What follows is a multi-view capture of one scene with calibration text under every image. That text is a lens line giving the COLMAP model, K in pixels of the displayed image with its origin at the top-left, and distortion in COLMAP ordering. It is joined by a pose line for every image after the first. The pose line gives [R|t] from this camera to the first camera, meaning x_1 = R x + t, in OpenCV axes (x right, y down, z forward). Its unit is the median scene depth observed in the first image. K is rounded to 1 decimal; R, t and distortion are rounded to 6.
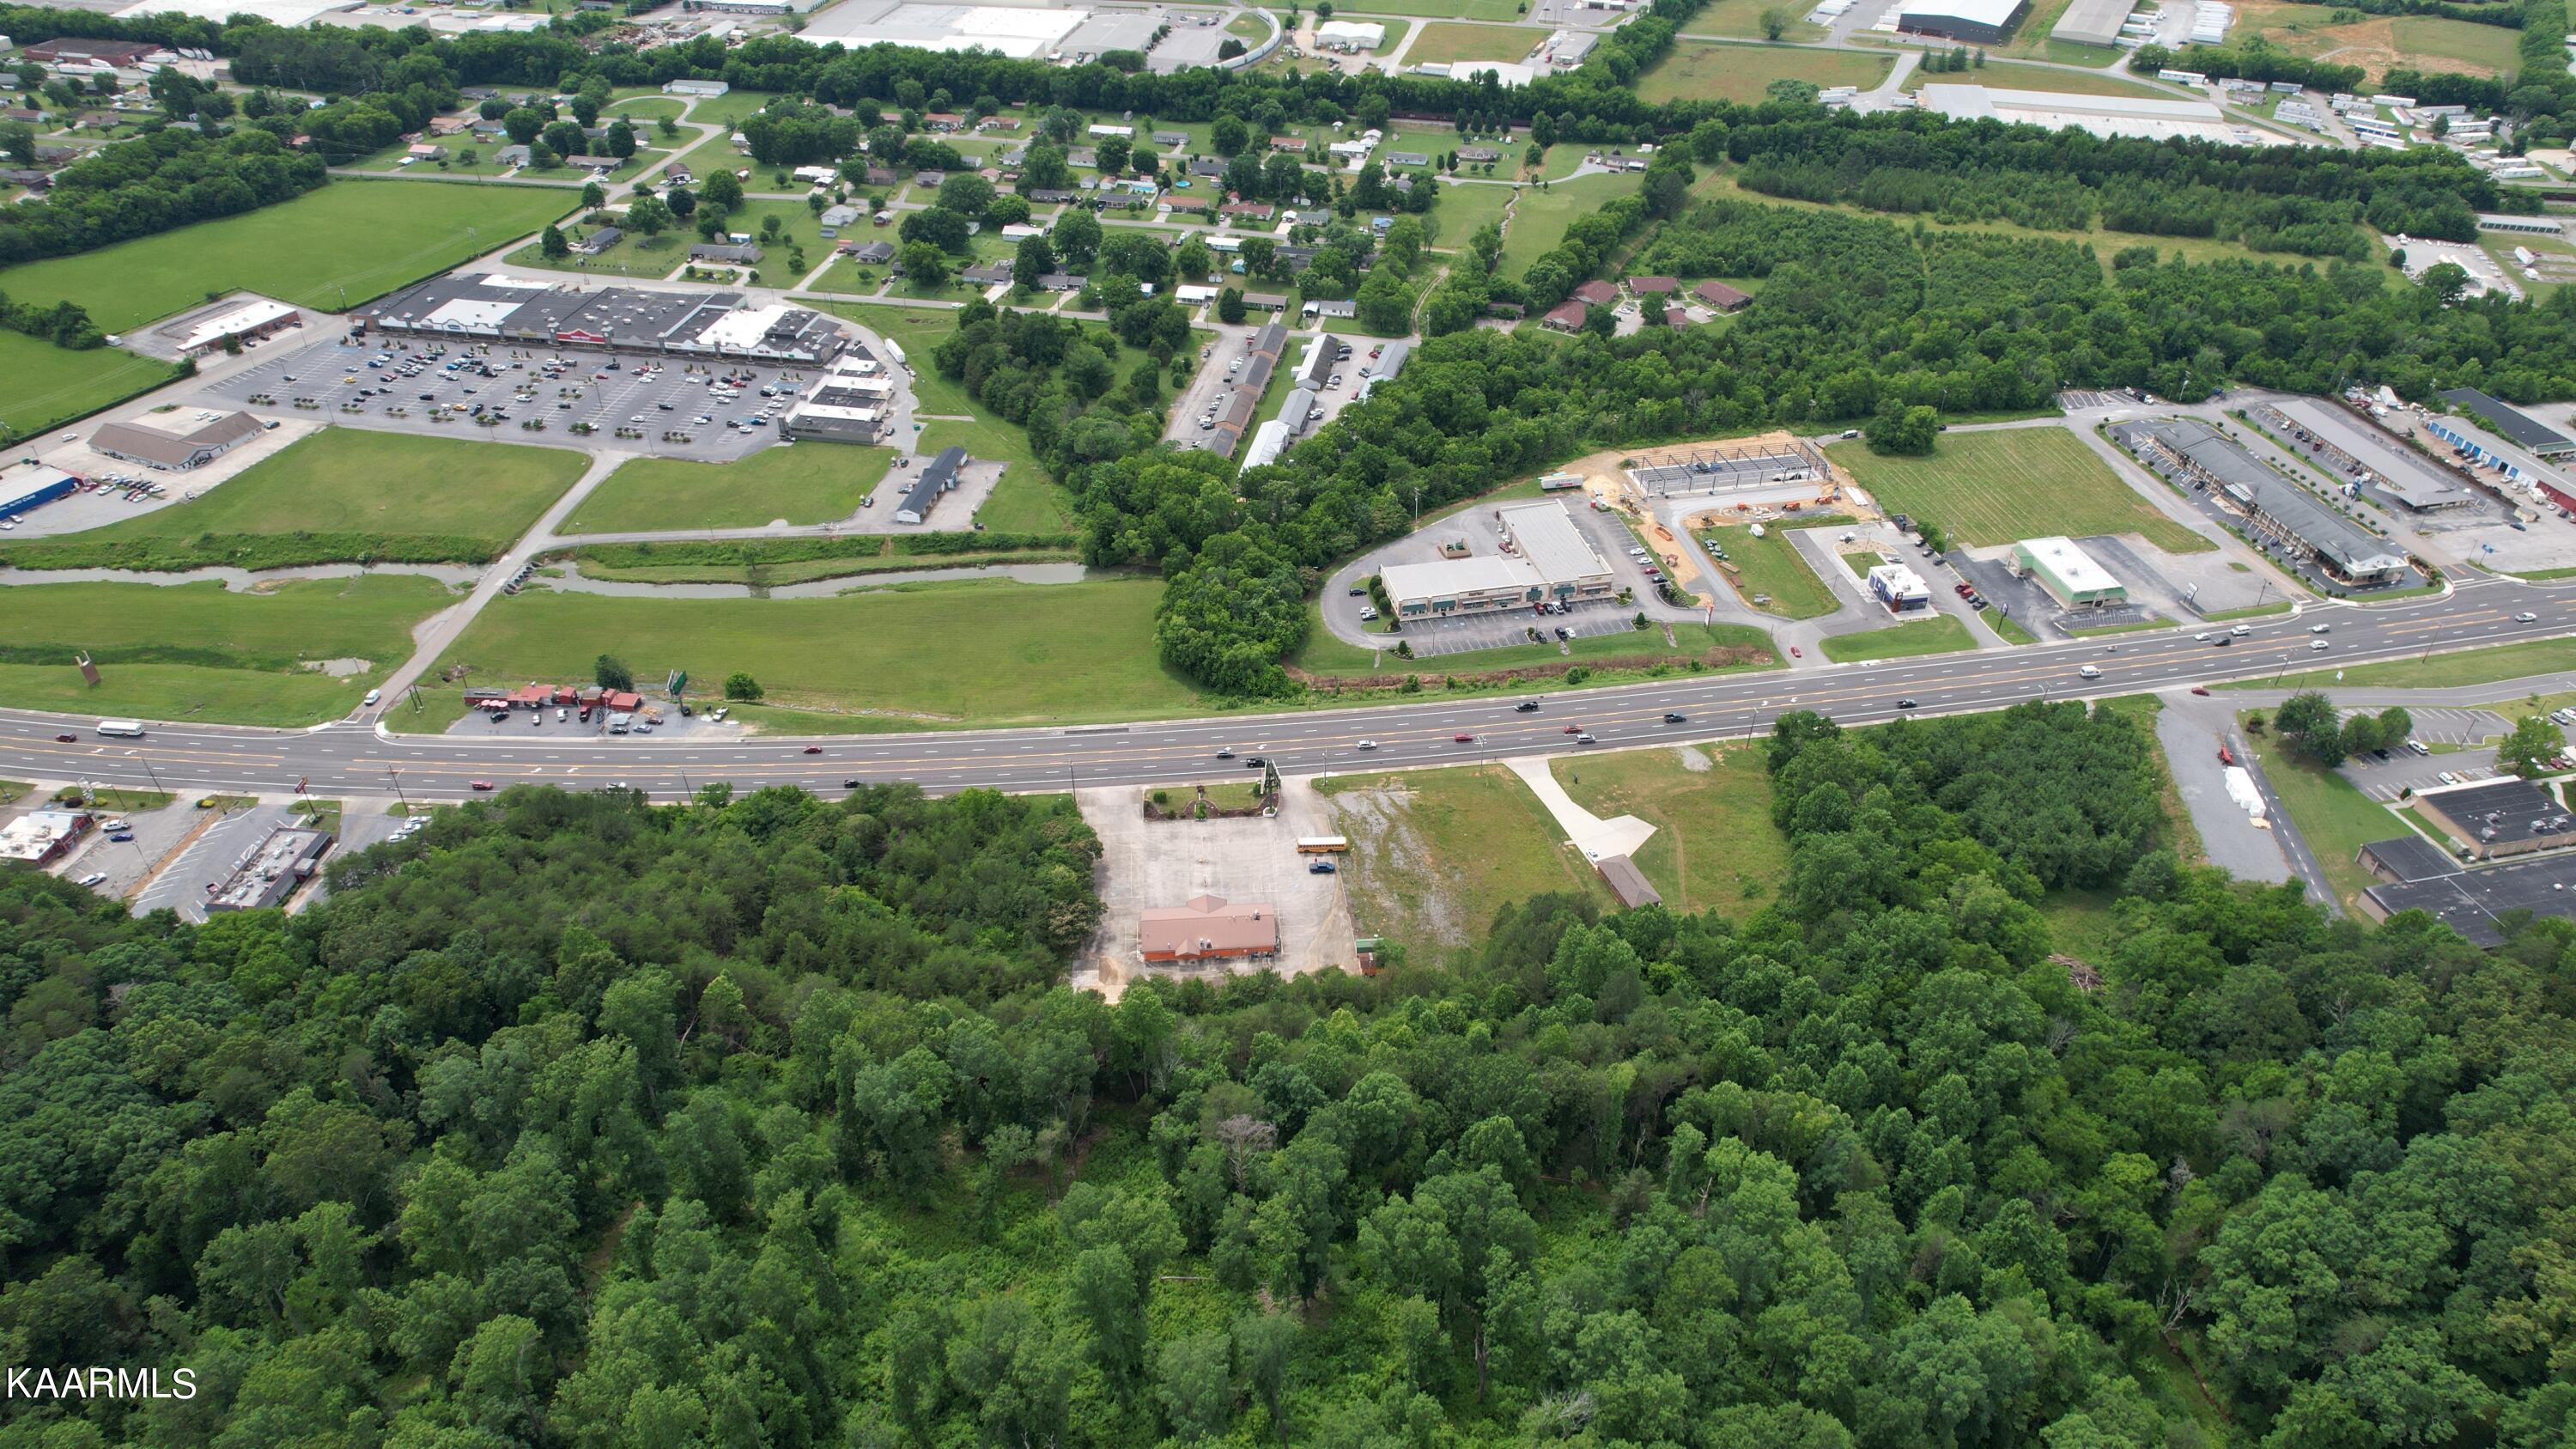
lens RADIAL K [[1645.5, 0, 1309.6], [0, 1645.5, 713.4], [0, 0, 1]] dist [-0.073713, 0.067686]
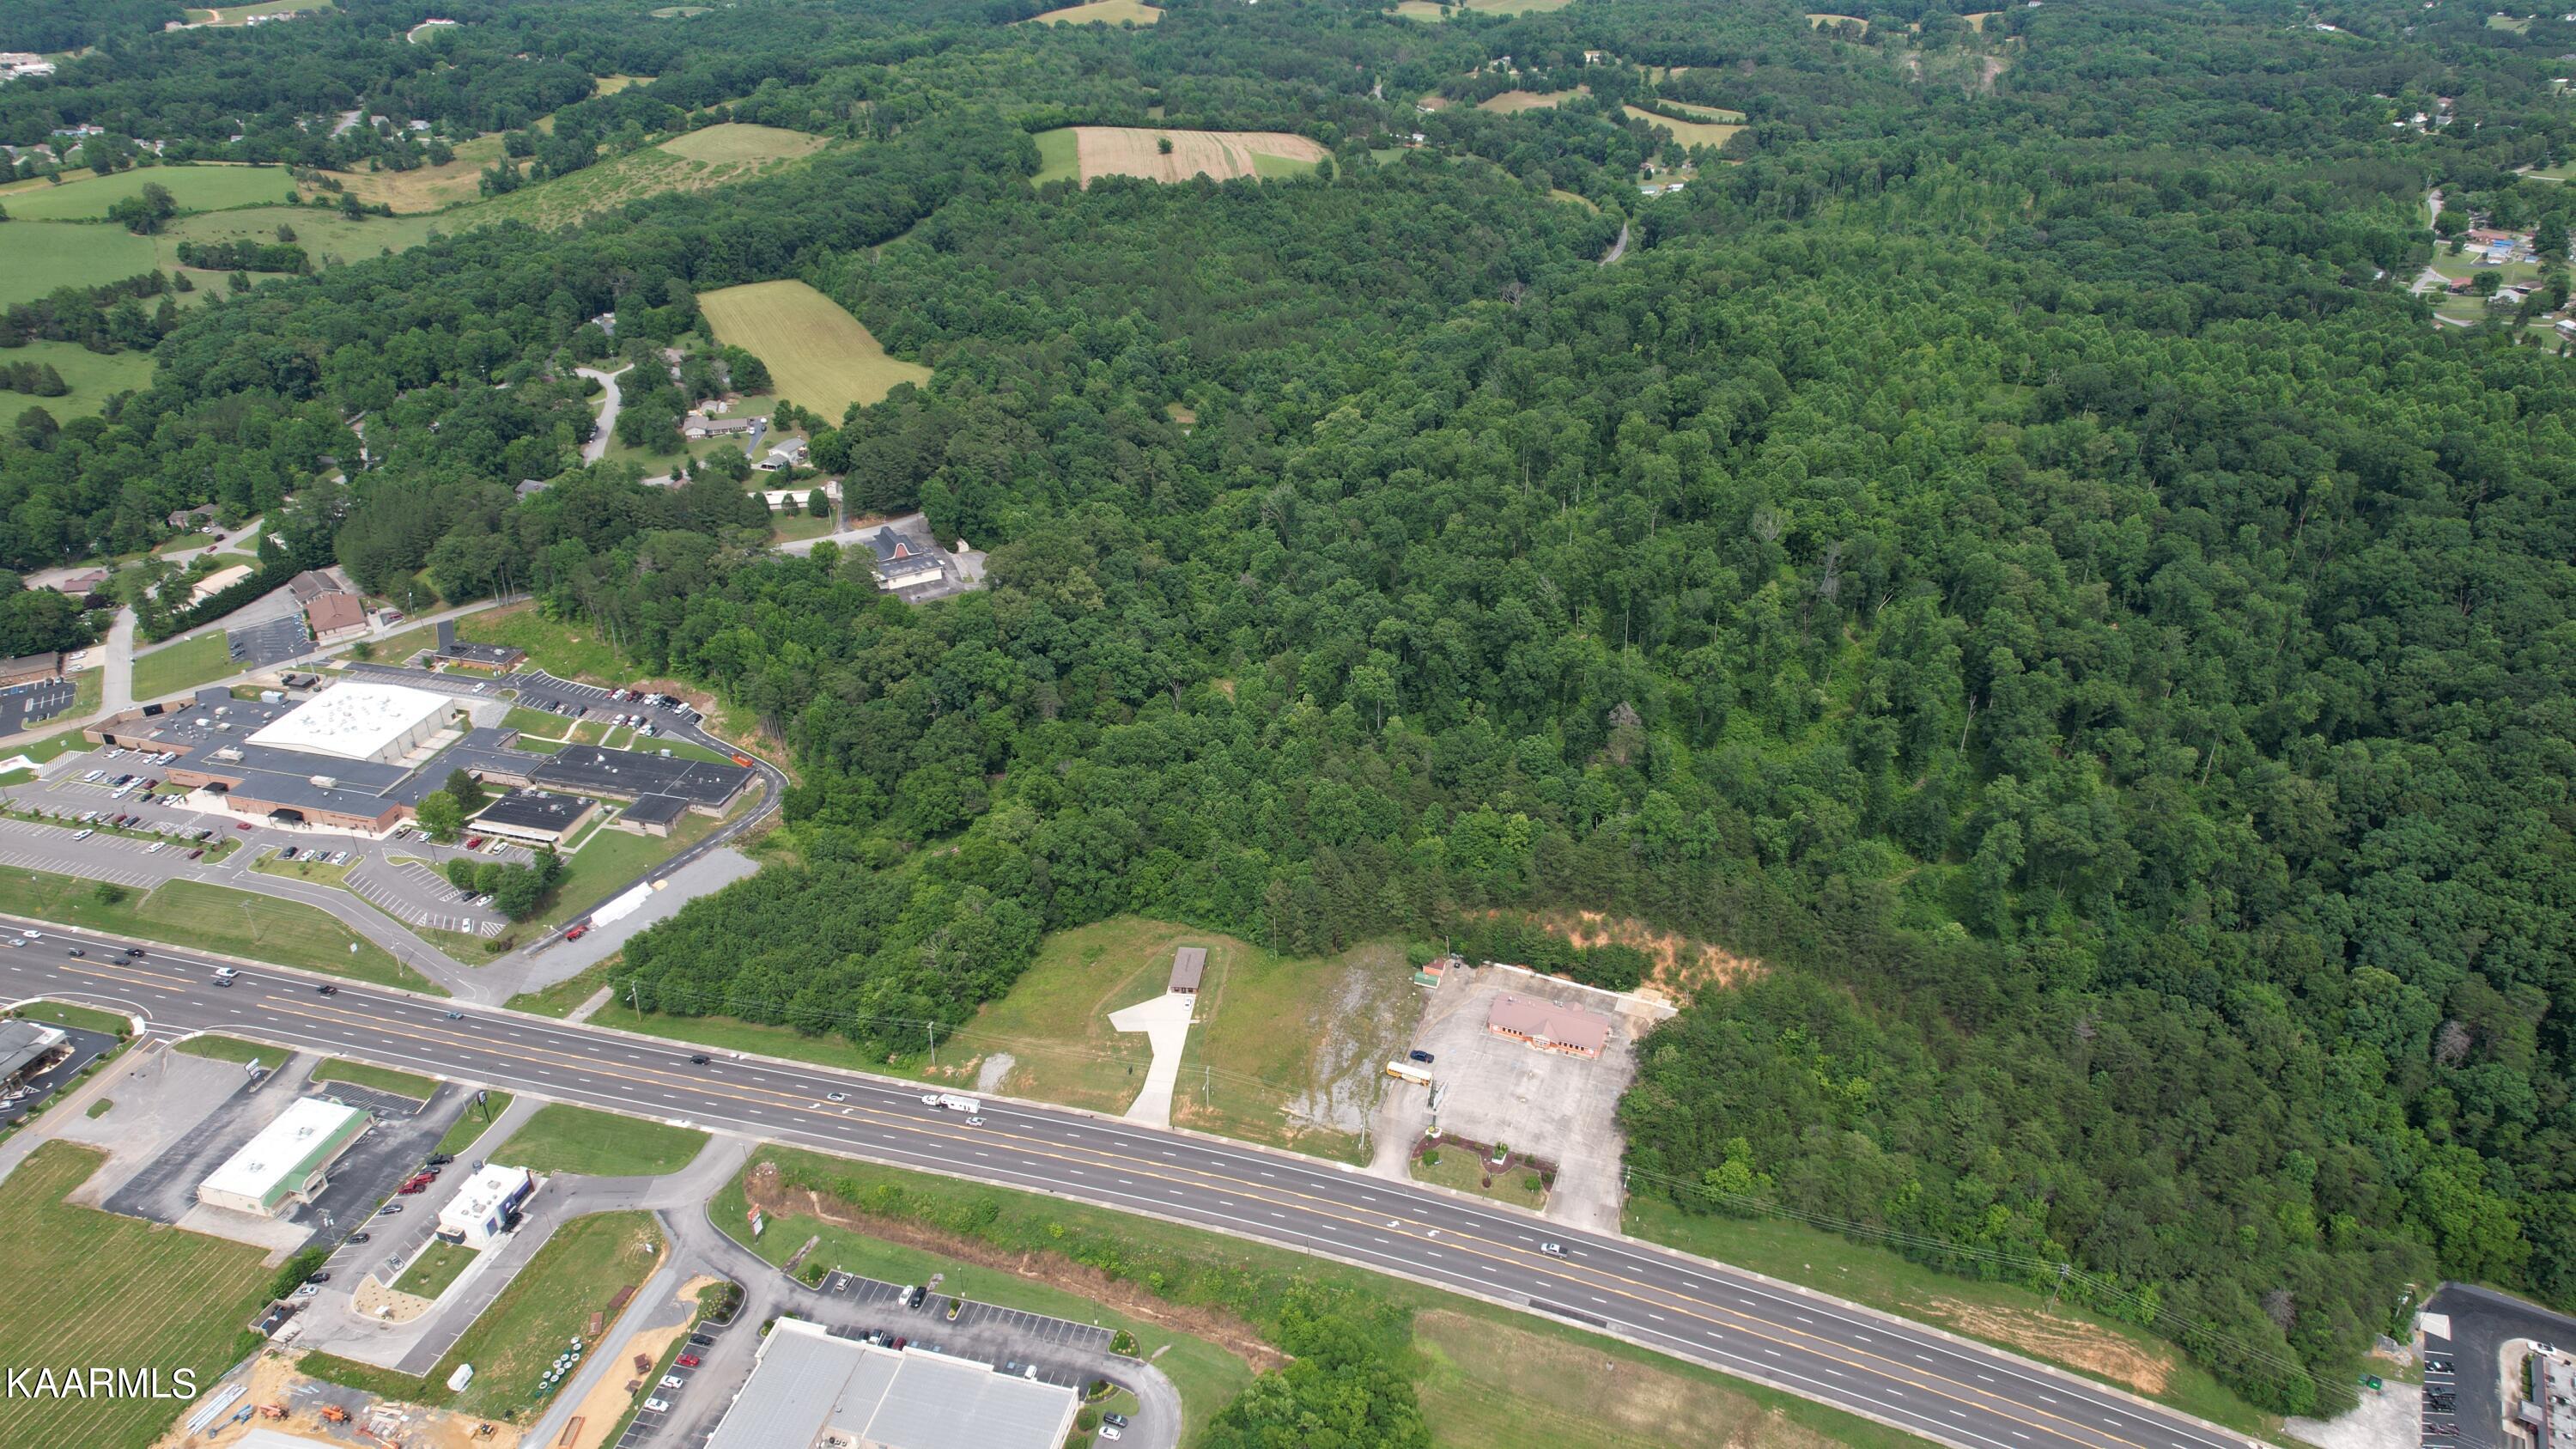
lens RADIAL K [[1645.5, 0, 1305.2], [0, 1645.5, 718.2], [0, 0, 1]] dist [-0.073713, 0.067686]
pose [[-0.894053, -0.226698, 0.386364, -0.252569], [0.255342, 0.450758, 0.855347, -0.825907], [-0.368062, 0.863380, -0.345116, 1.046820]]
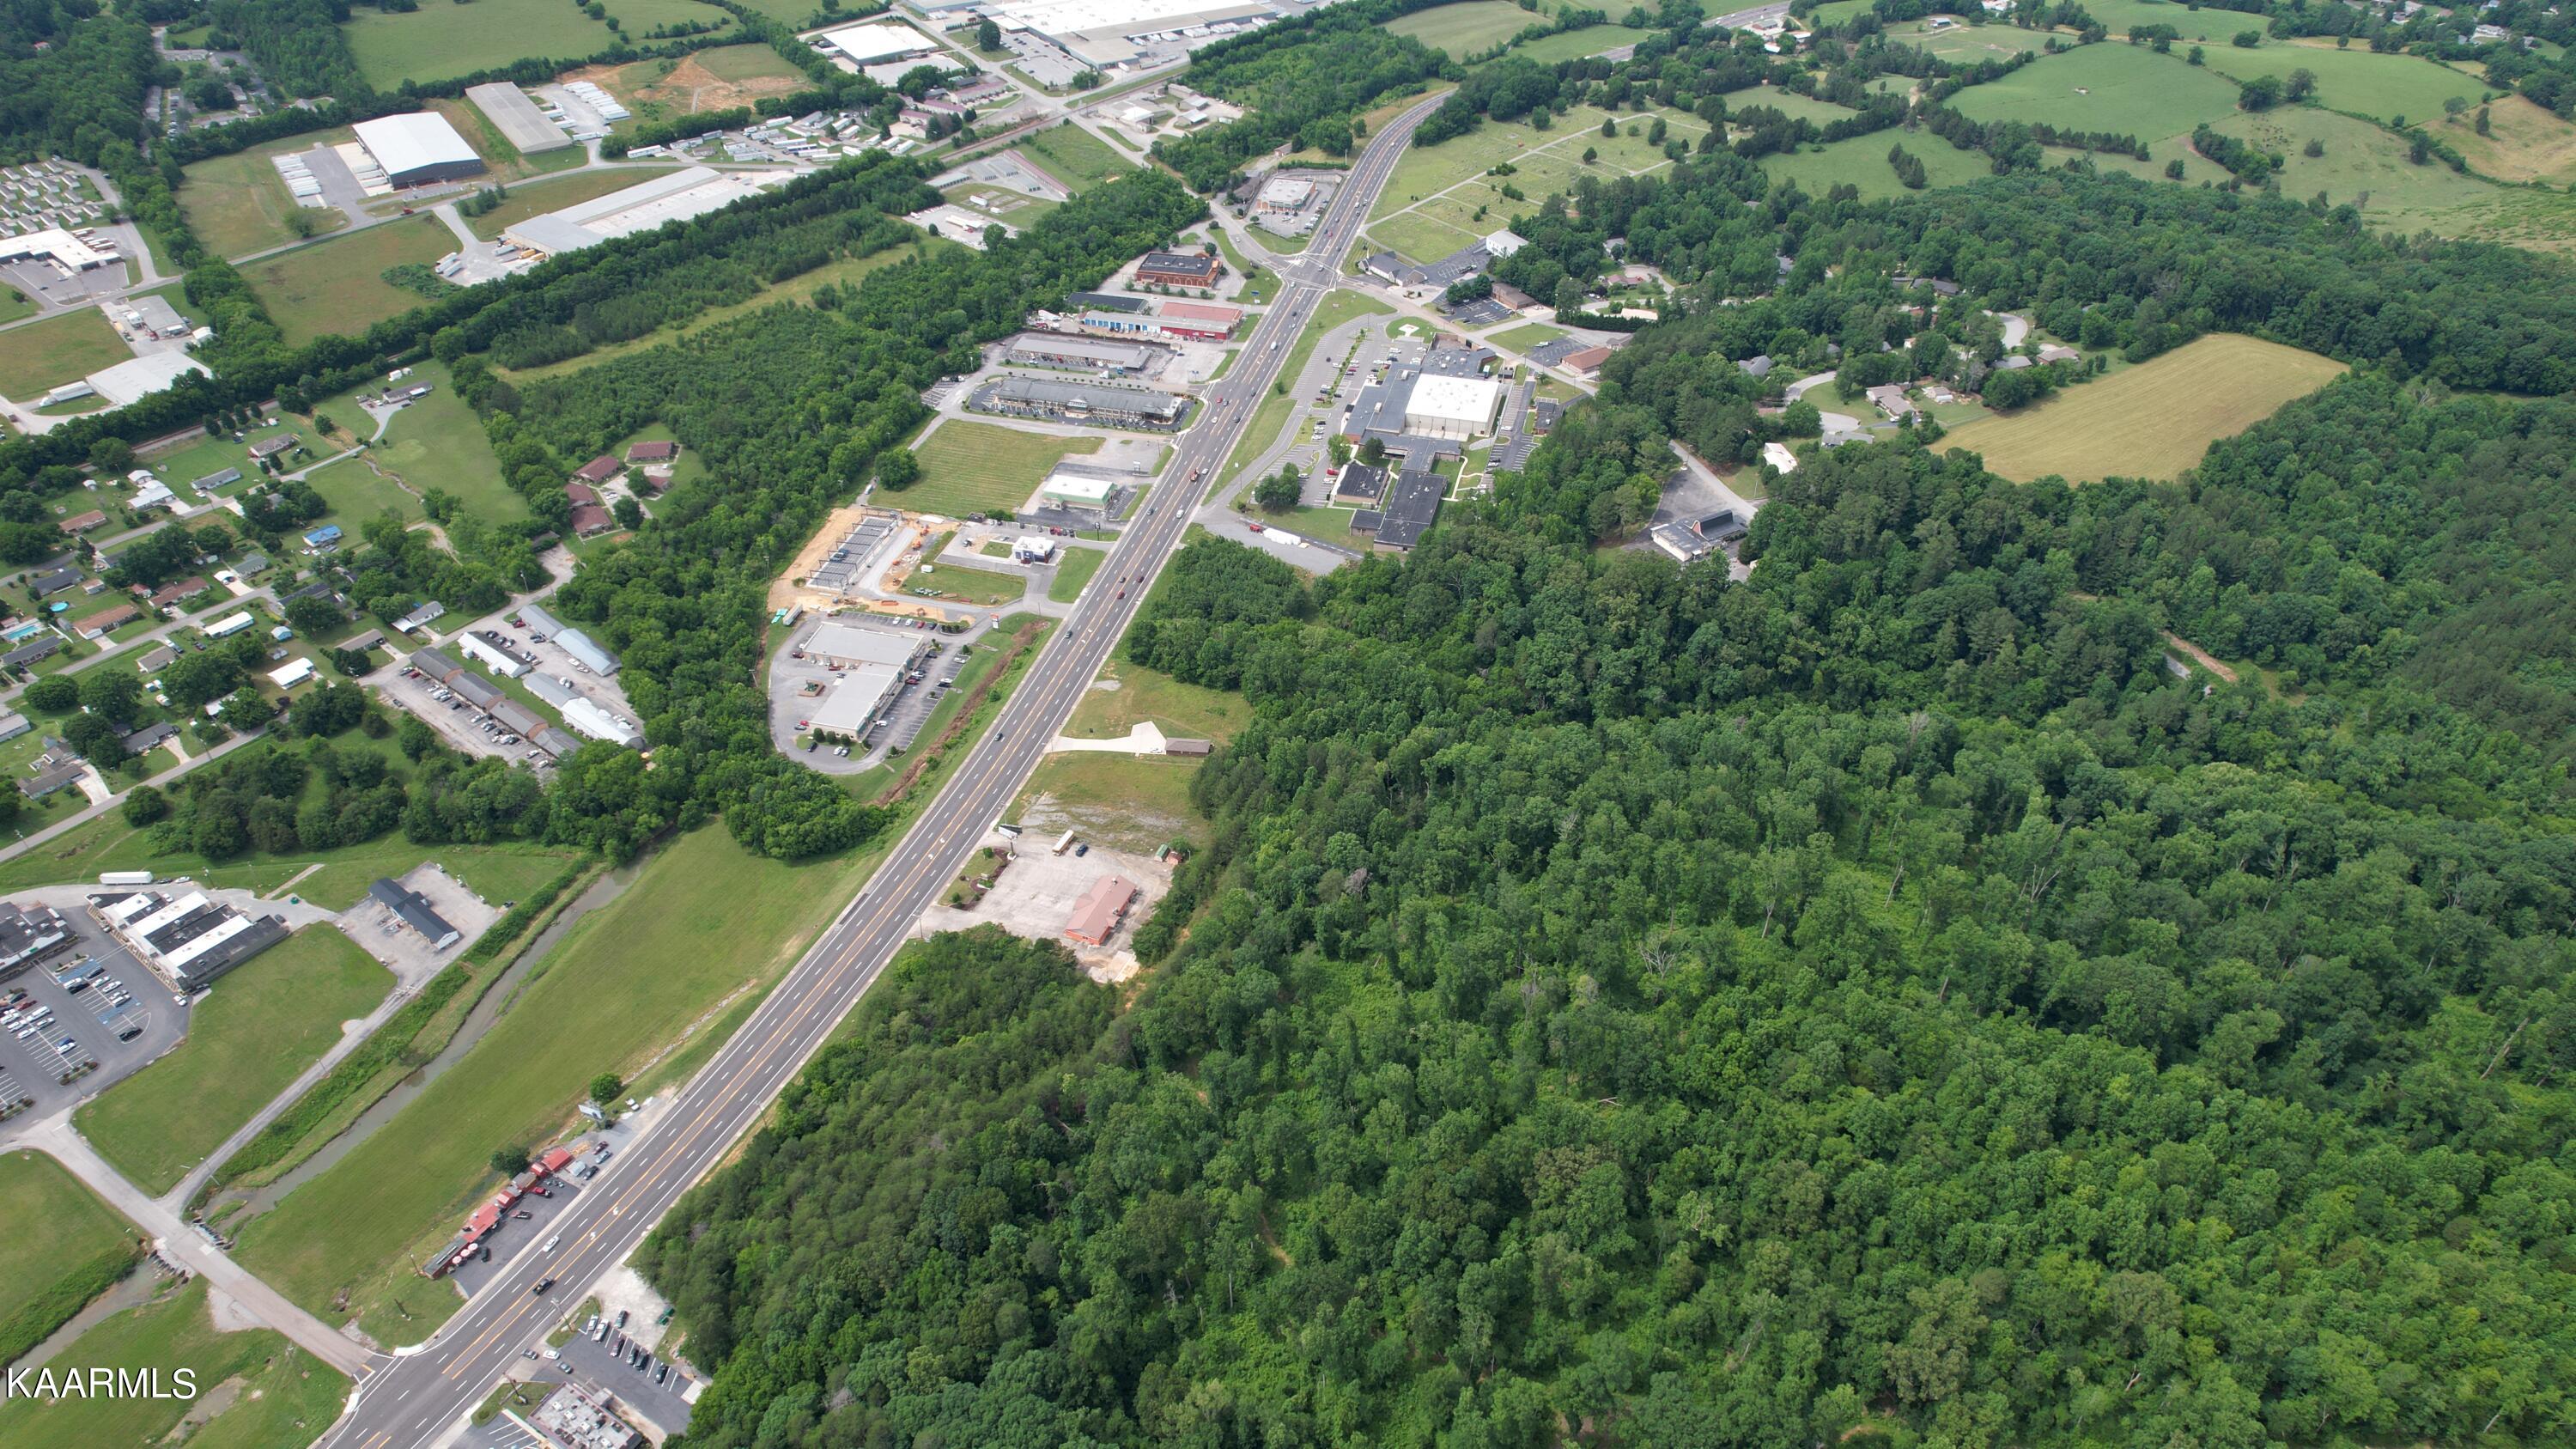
lens RADIAL K [[1645.5, 0, 1288.9], [0, 1645.5, 720.6], [0, 0, 1]] dist [-0.073713, 0.067686]
pose [[0.445106, -0.548224, 0.708048, -0.816490], [0.525888, 0.800010, 0.288835, -0.305396], [-0.724791, 0.243792, 0.644393, -0.155321]]
